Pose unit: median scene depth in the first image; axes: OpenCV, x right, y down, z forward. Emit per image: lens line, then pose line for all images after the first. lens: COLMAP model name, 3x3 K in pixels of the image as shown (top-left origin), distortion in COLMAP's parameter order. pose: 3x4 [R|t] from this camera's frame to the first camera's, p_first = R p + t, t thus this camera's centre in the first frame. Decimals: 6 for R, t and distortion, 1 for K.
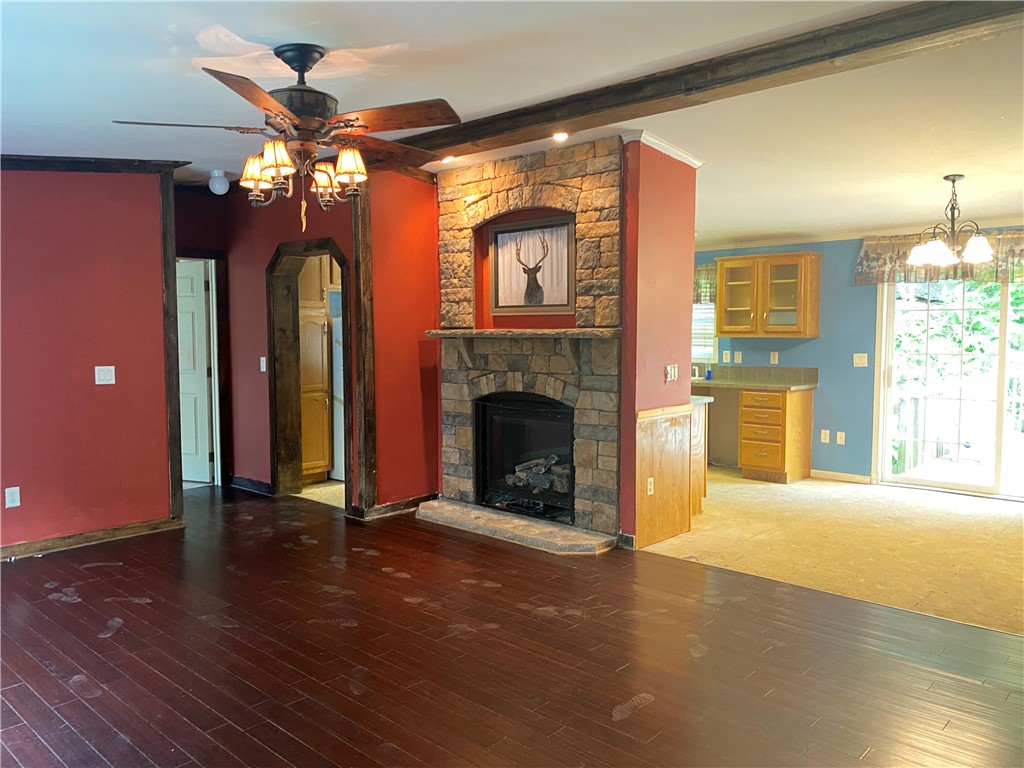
lens RADIAL K [[780.3, 0, 511.8], [0, 780.3, 385.1], [0, 0, 1]] dist [0.013051, 0.004108]
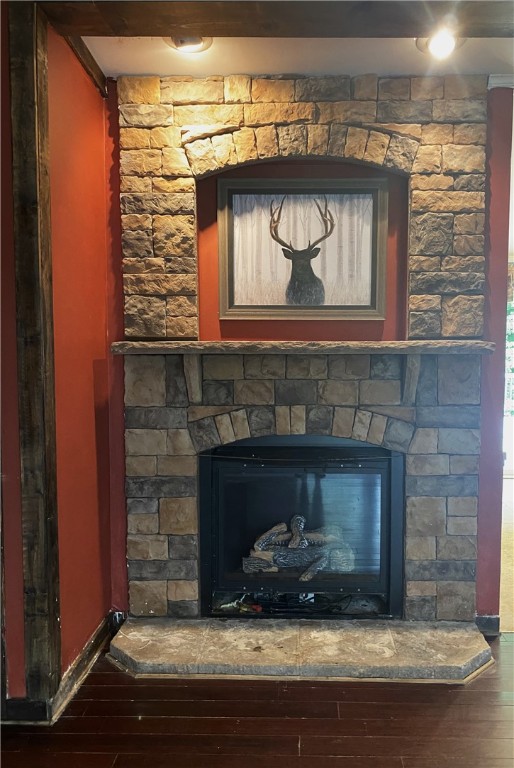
lens RADIAL K [[567.4, 0, 257.6], [0, 567.4, 378.3], [0, 0, 1]] dist [-0.000037, -0.013643]
pose [[0.742472, -0.032084, 0.669109, -0.333805], [0.043725, 0.999043, -0.000615, -0.040845], [-0.668449, 0.029713, 0.743164, 0.662683]]
